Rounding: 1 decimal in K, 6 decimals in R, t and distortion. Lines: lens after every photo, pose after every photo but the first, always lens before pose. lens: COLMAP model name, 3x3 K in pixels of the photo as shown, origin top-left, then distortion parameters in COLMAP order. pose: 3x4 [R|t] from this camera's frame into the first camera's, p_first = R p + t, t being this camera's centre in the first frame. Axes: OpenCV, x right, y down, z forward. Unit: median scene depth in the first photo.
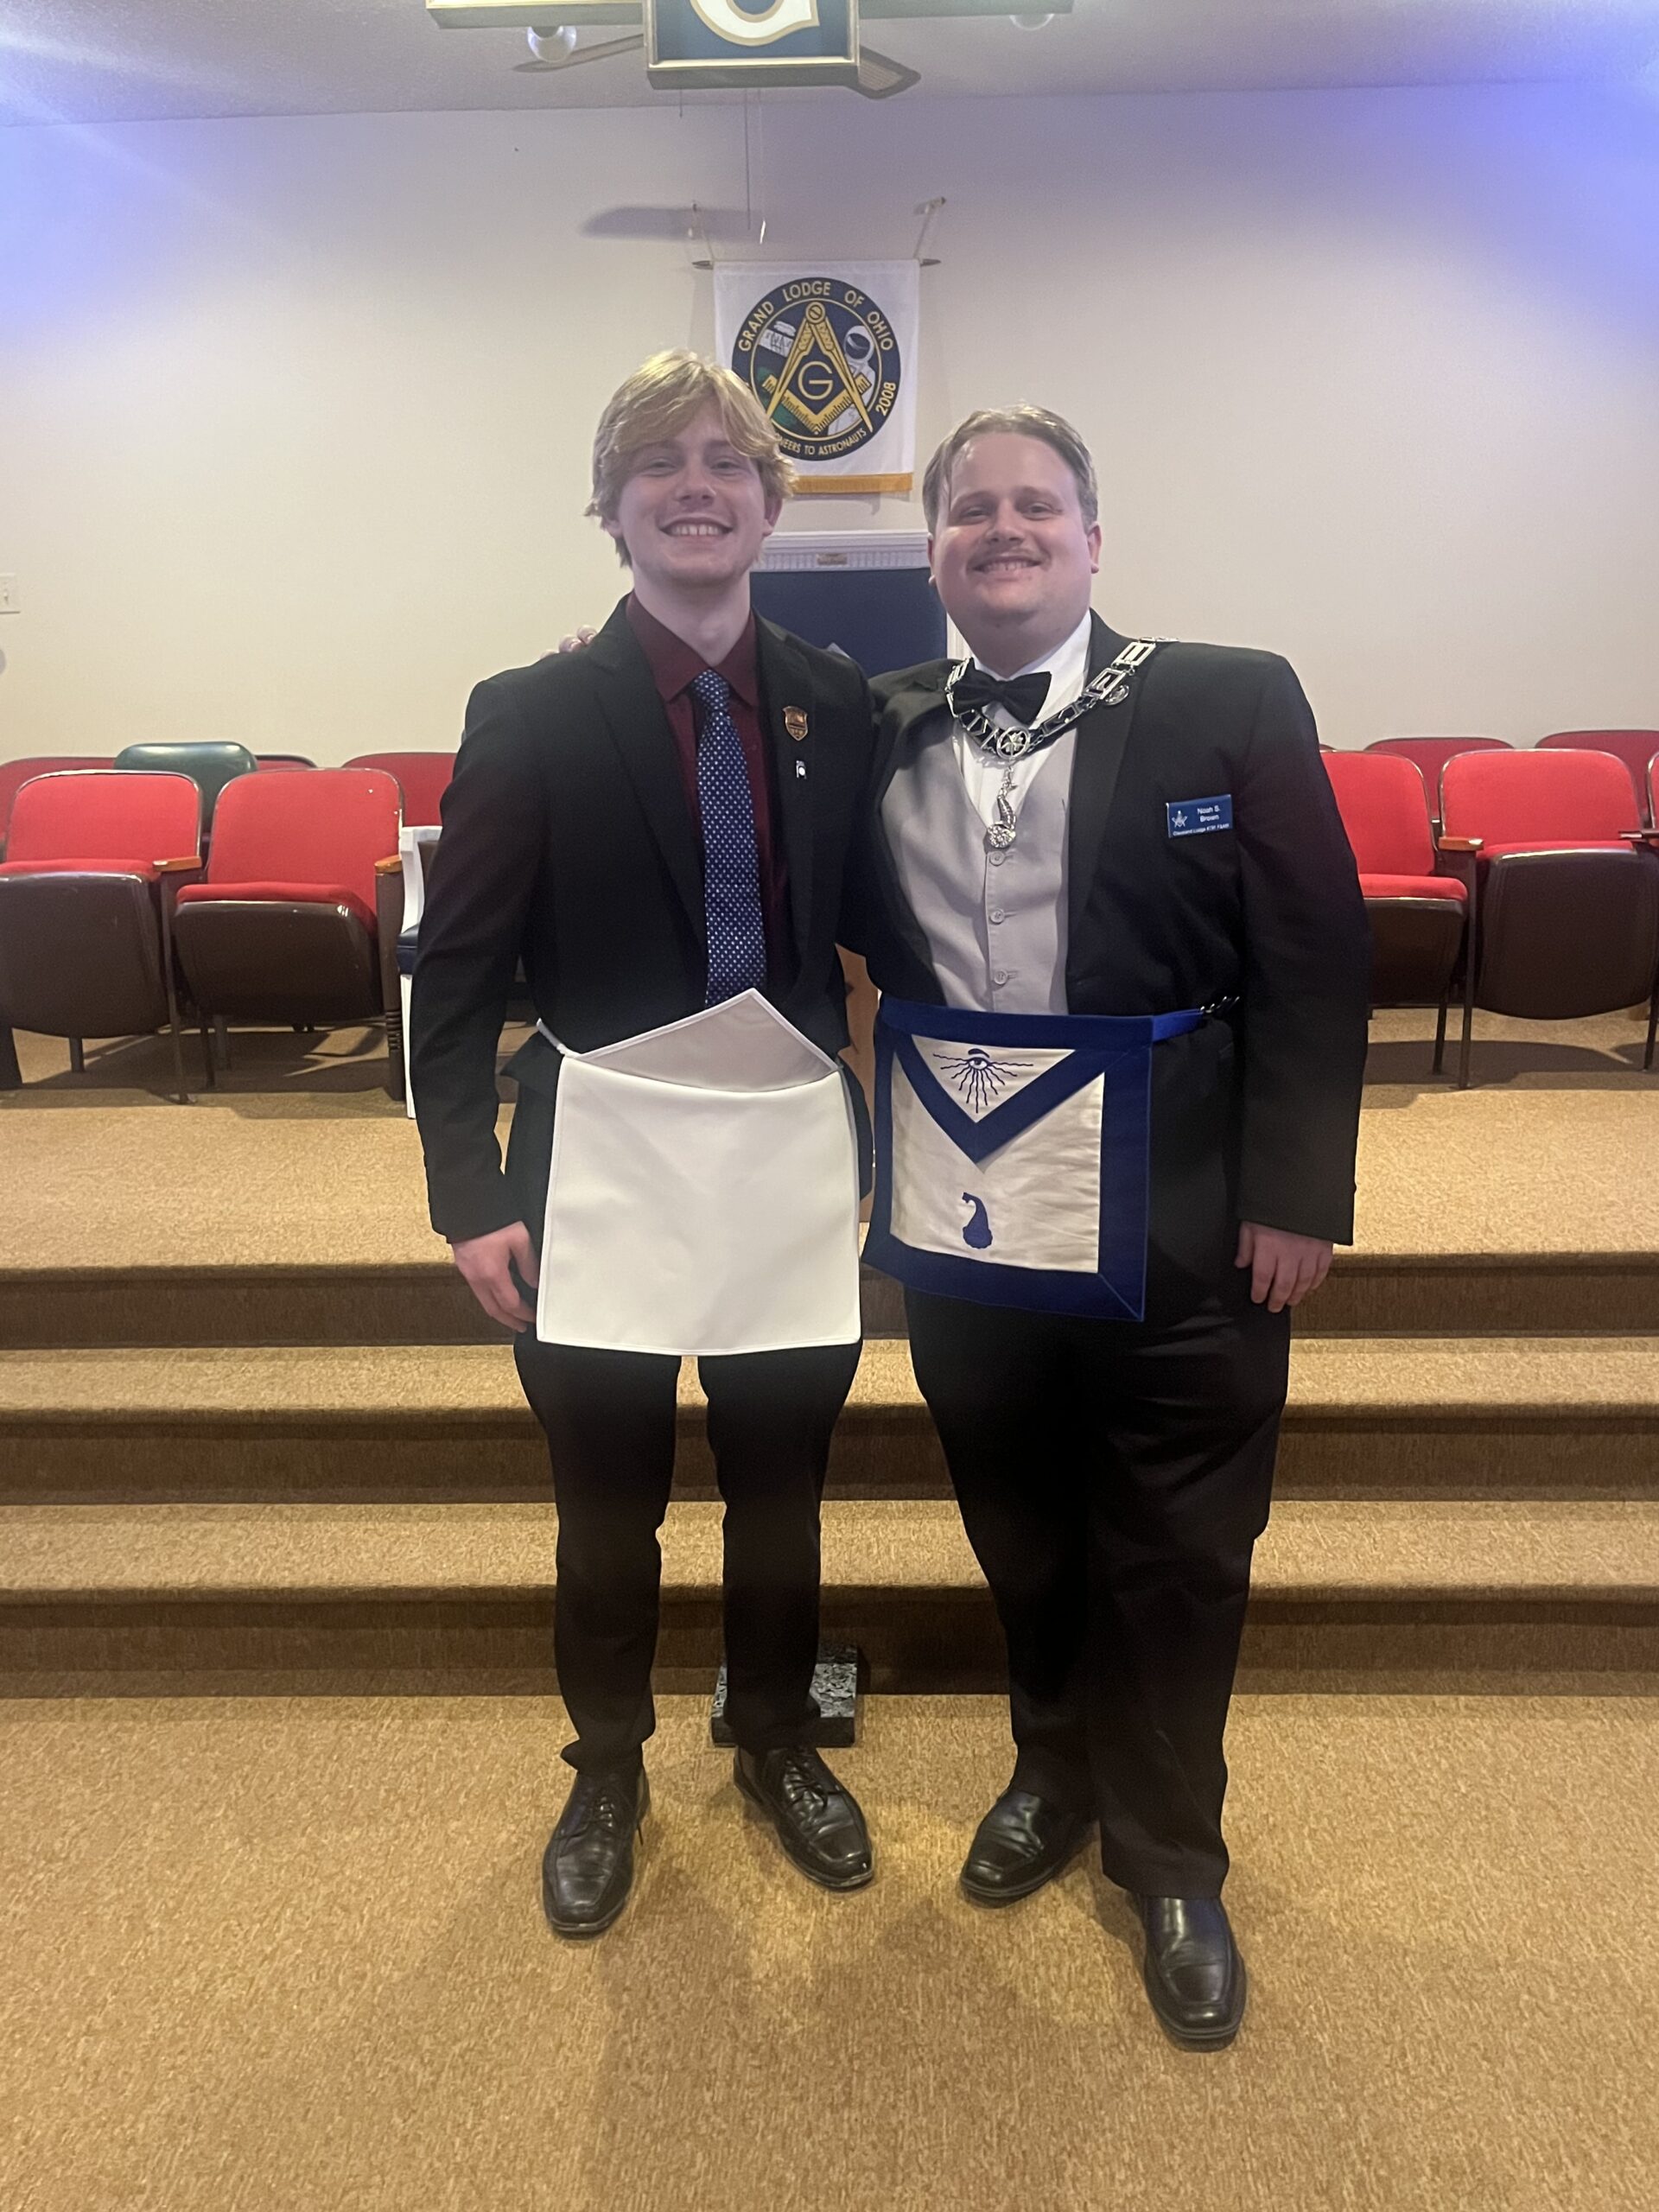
lens RADIAL K [[1856.7, 0, 859.3], [0, 1856.7, 1116.6], [0, 0, 1]] dist [0.017816, -0.004667]
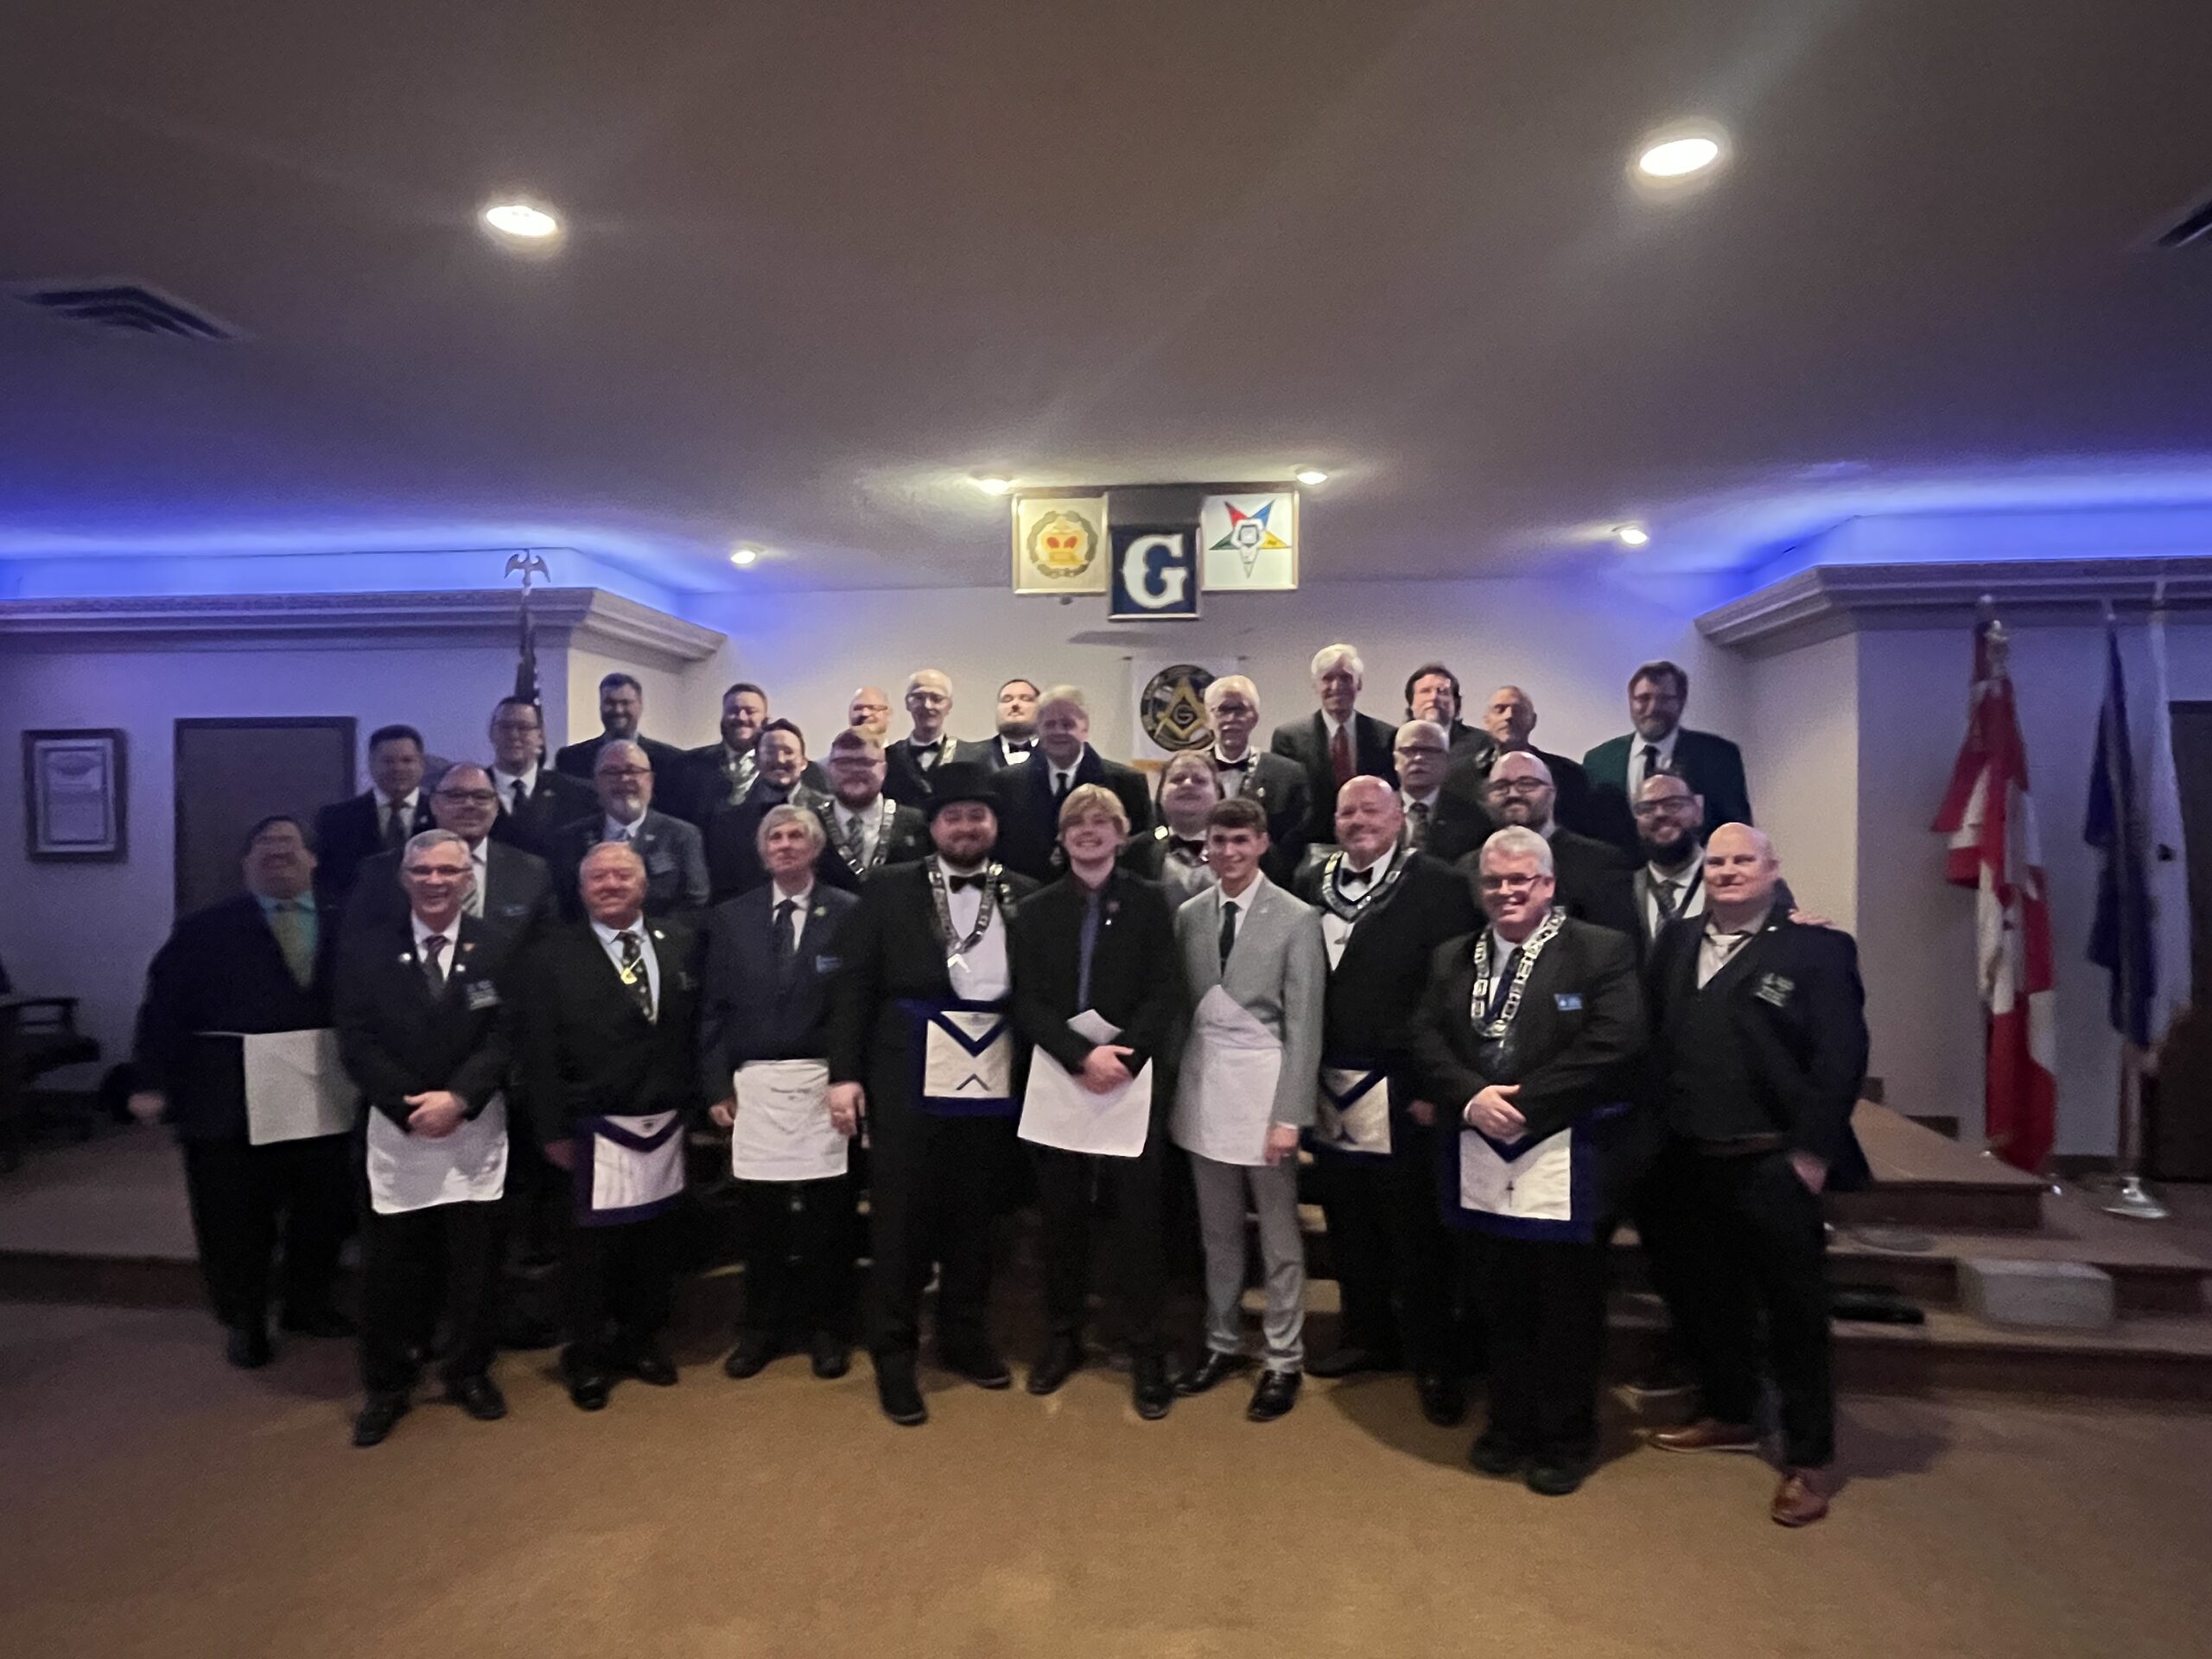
lens RADIAL K [[1322.4, 0, 1106.0], [0, 1322.4, 829.5], [0, 0, 1]] dist [0.000125, 0.000009]
pose [[0.996105, 0.019106, -0.086078, 0.030270], [-0.038263, 0.973194, -0.226781, 0.065551], [0.079437, 0.229191, 0.970135, -0.552125]]
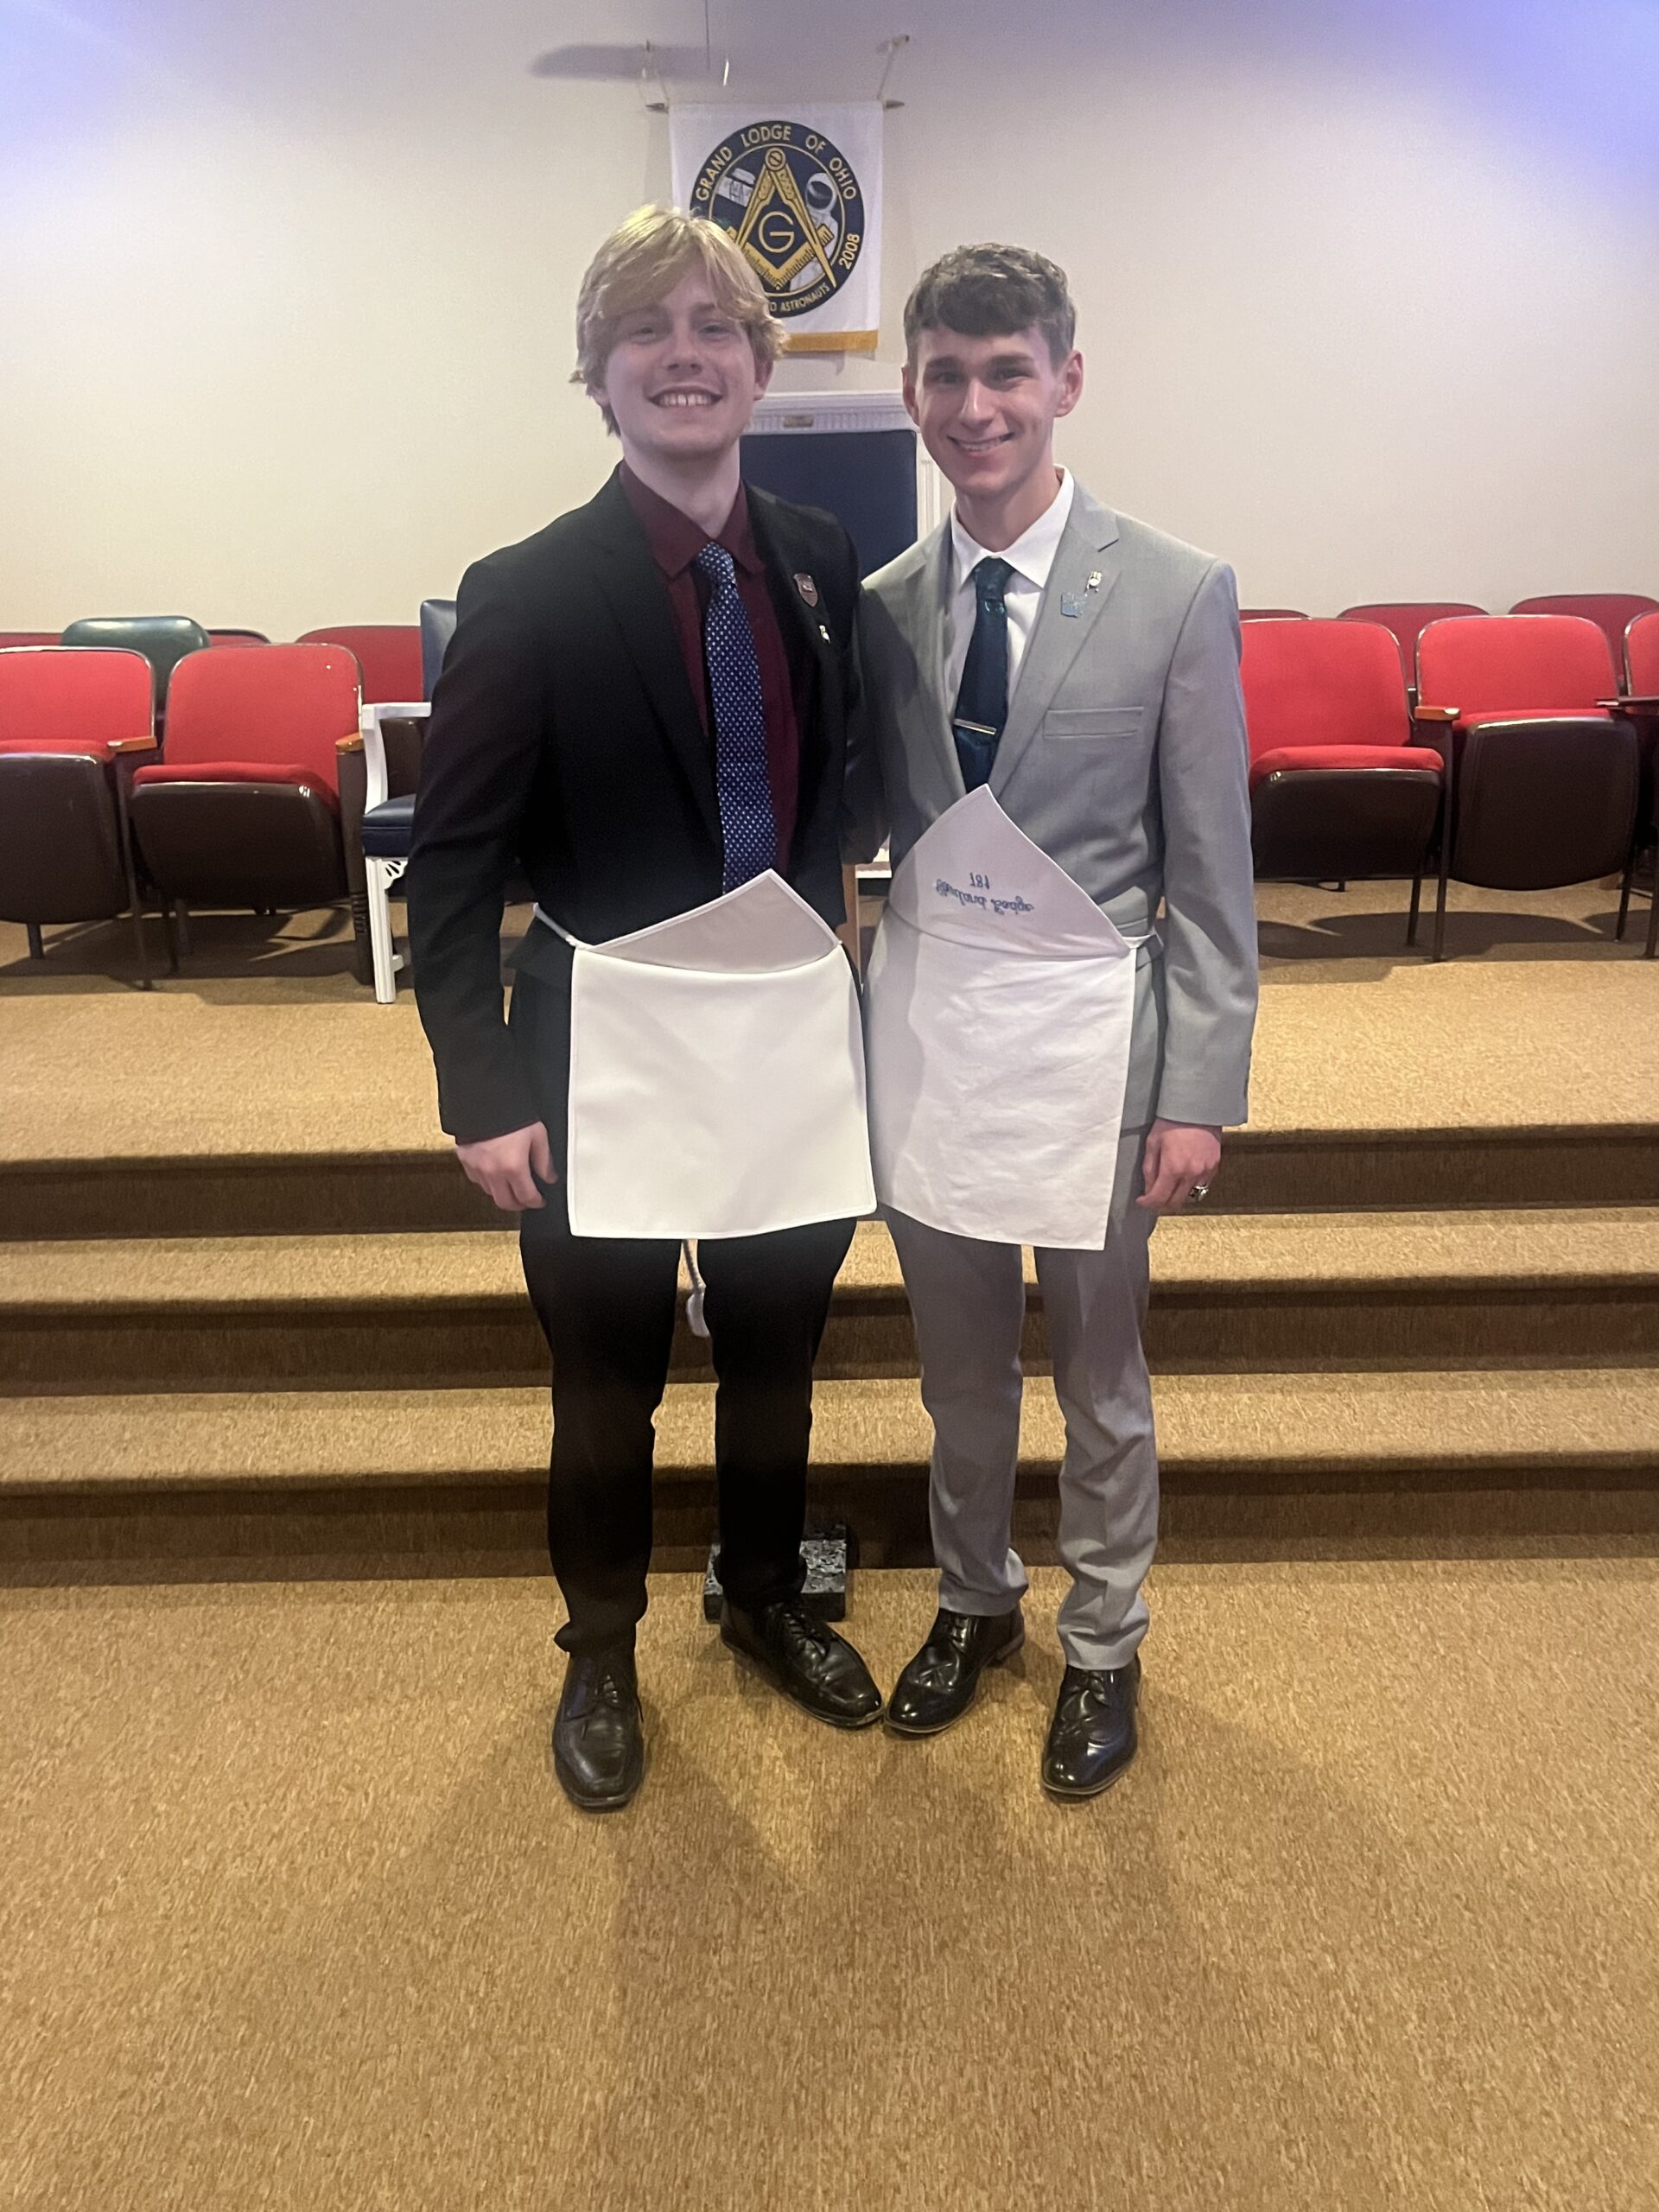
lens RADIAL K [[1856.7, 0, 859.3], [0, 1856.7, 1116.6], [0, 0, 1]] dist [0.017816, -0.004667]
pose [[0.999704, -0.012566, 0.020846, -0.011266], [0.011126, 0.997638, 0.067786, -0.004131], [-0.021649, -0.067534, 0.997482, 0.005137]]
